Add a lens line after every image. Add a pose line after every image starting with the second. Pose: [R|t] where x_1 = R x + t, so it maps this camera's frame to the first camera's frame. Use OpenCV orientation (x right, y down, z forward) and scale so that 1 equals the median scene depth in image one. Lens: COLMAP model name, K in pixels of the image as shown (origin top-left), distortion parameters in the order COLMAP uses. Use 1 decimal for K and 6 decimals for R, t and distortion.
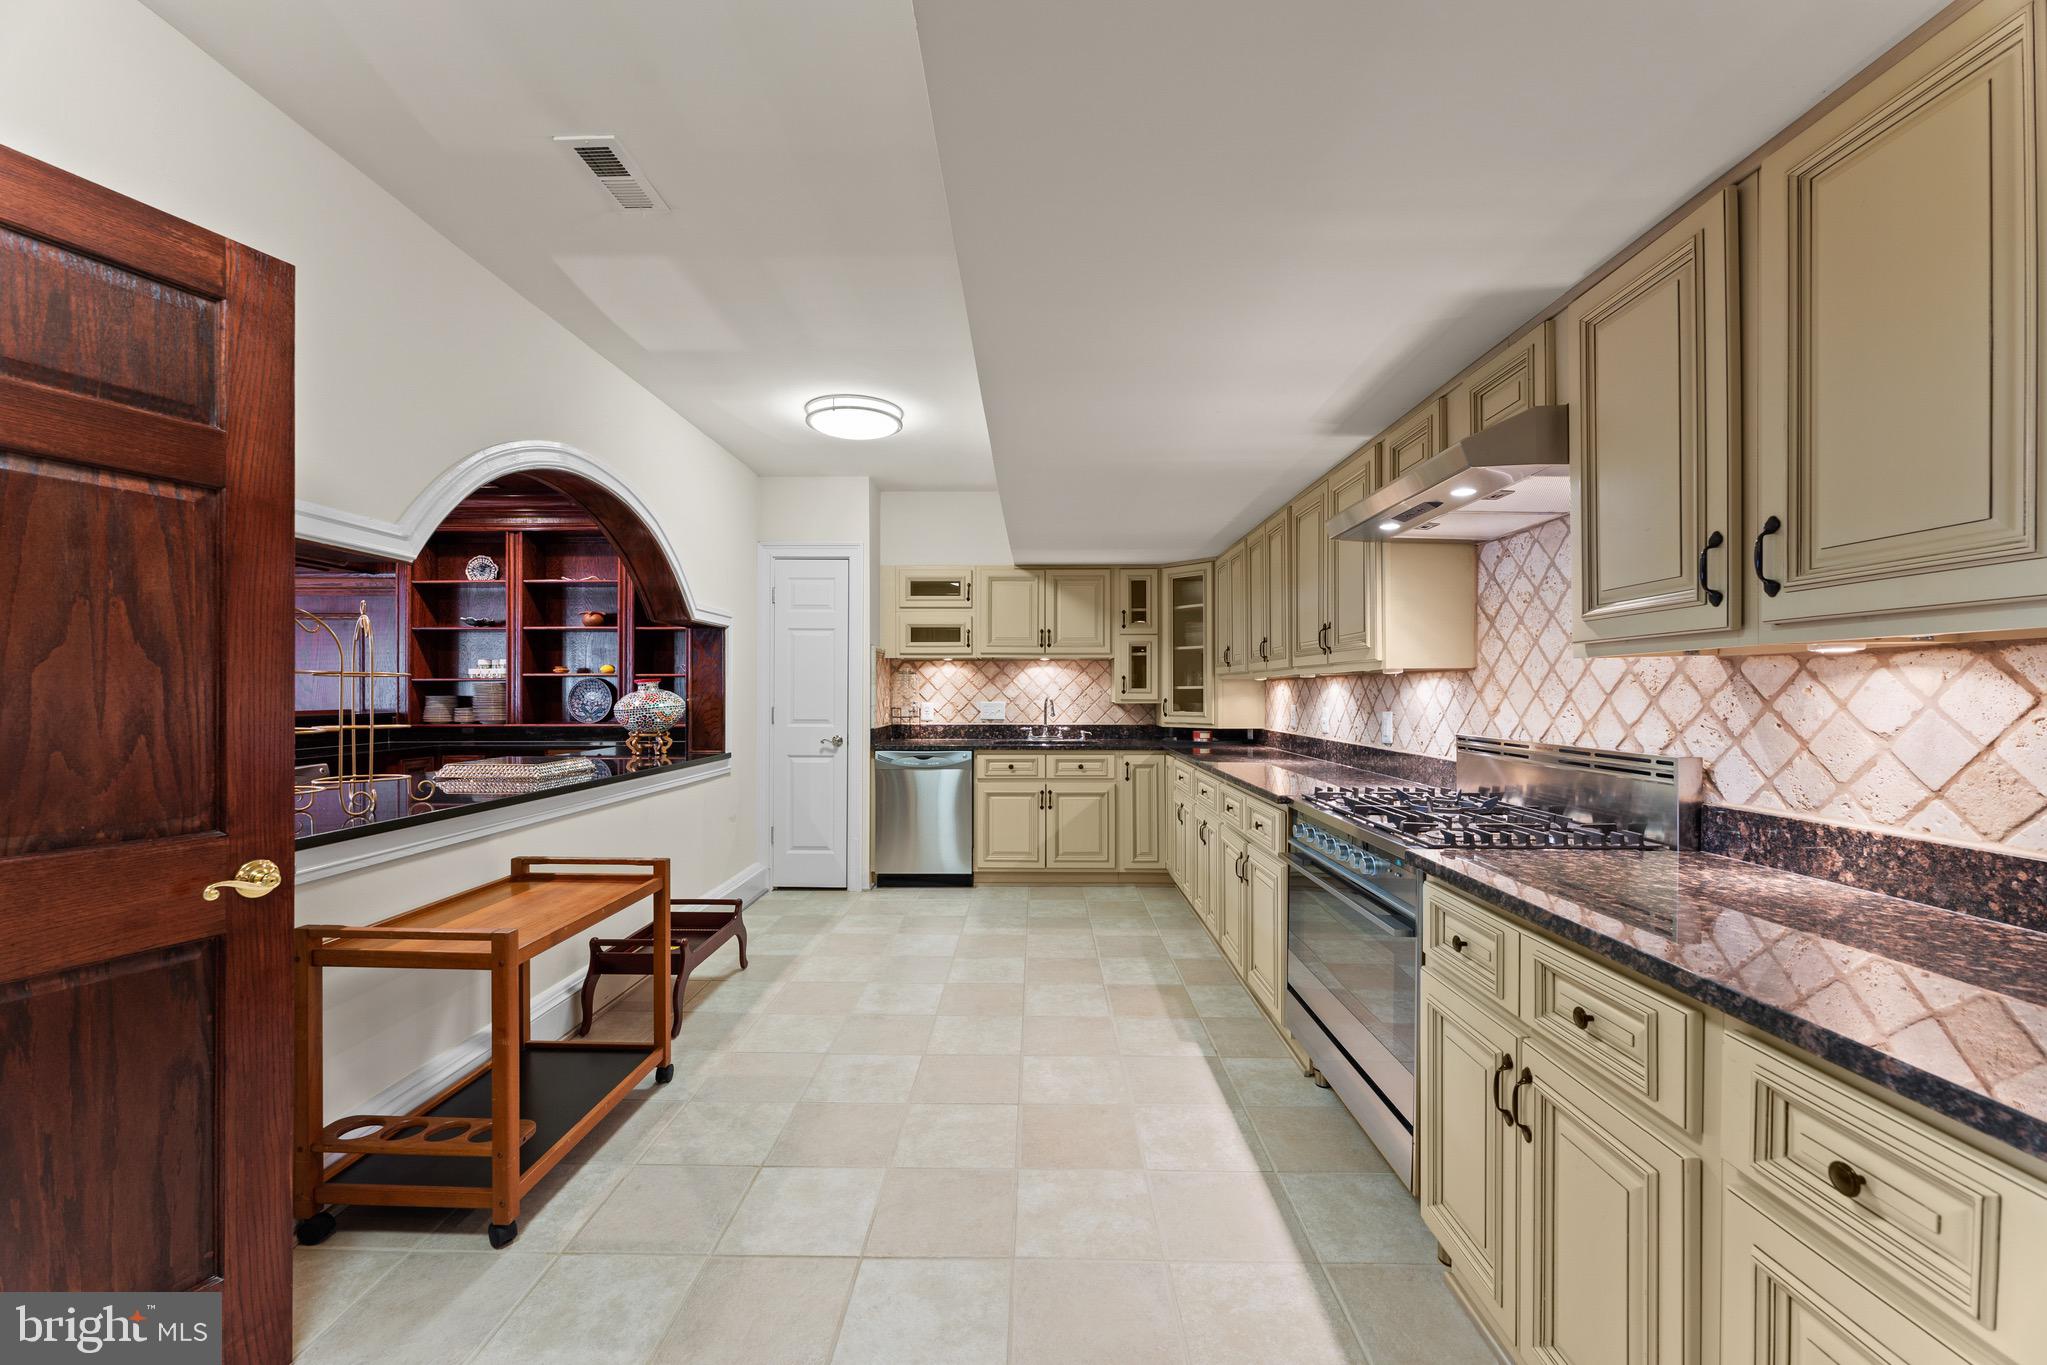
lens RADIAL K [[834.5, 0, 1023.5], [0, 834.5, 682.5], [0, 0, 1]] dist [-0.027649, 0.000347]
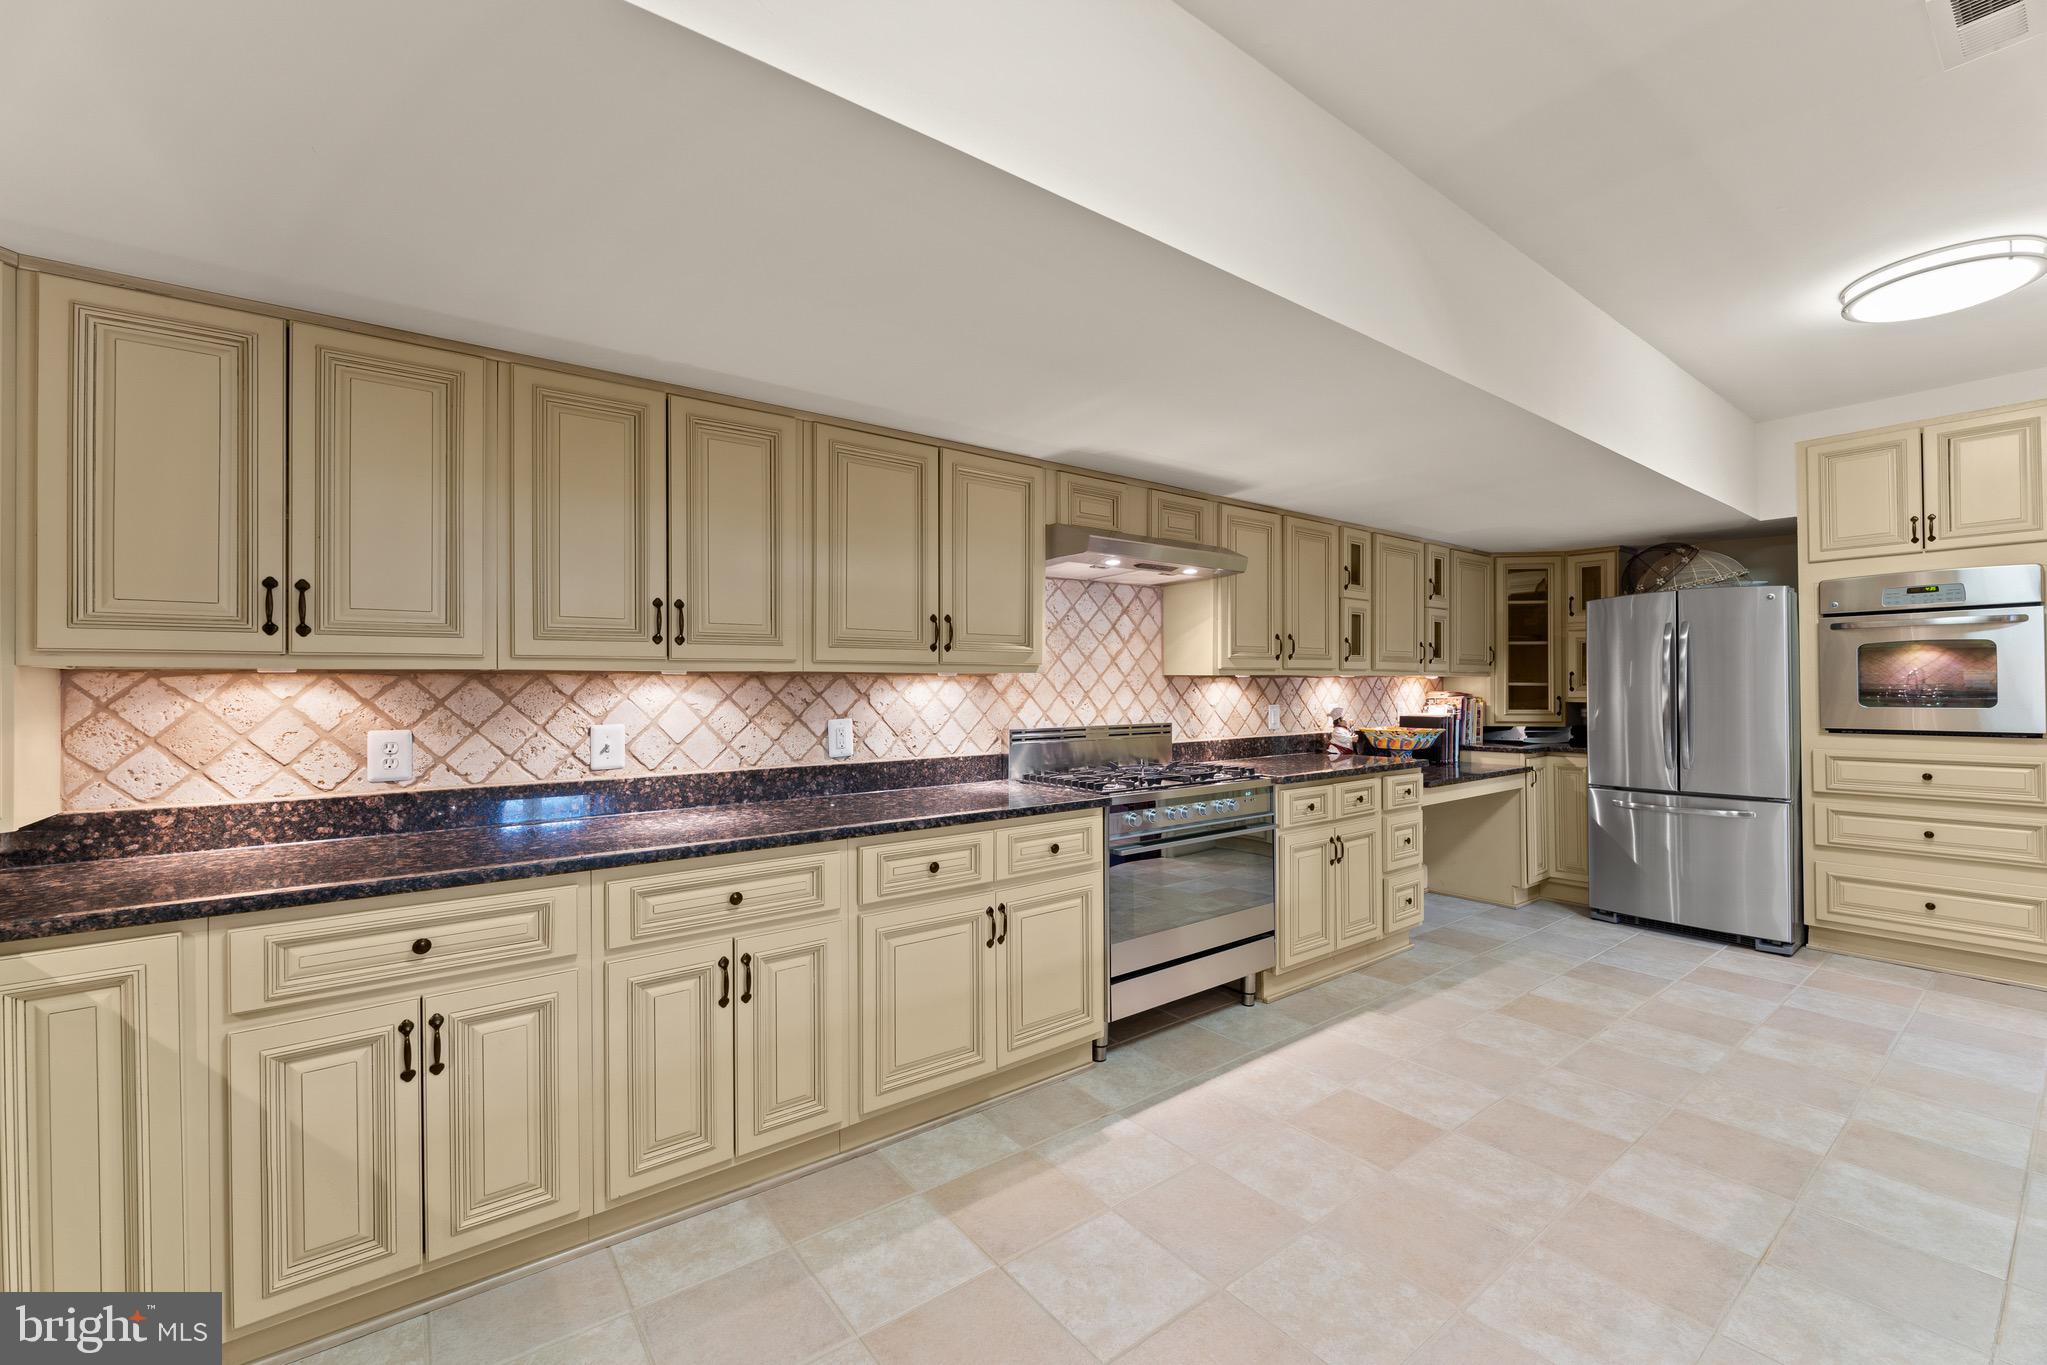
lens RADIAL K [[822.9, 0, 1023.5], [0, 822.9, 682.5], [0, 0, 1]] dist [-0.002222, -0.000316]
pose [[-0.618529, 0.004715, 0.785748, -0.488817], [-0.004239, 0.999947, -0.009337, 0.007203], [-0.785750, -0.009106, -0.618477, 2.023705]]
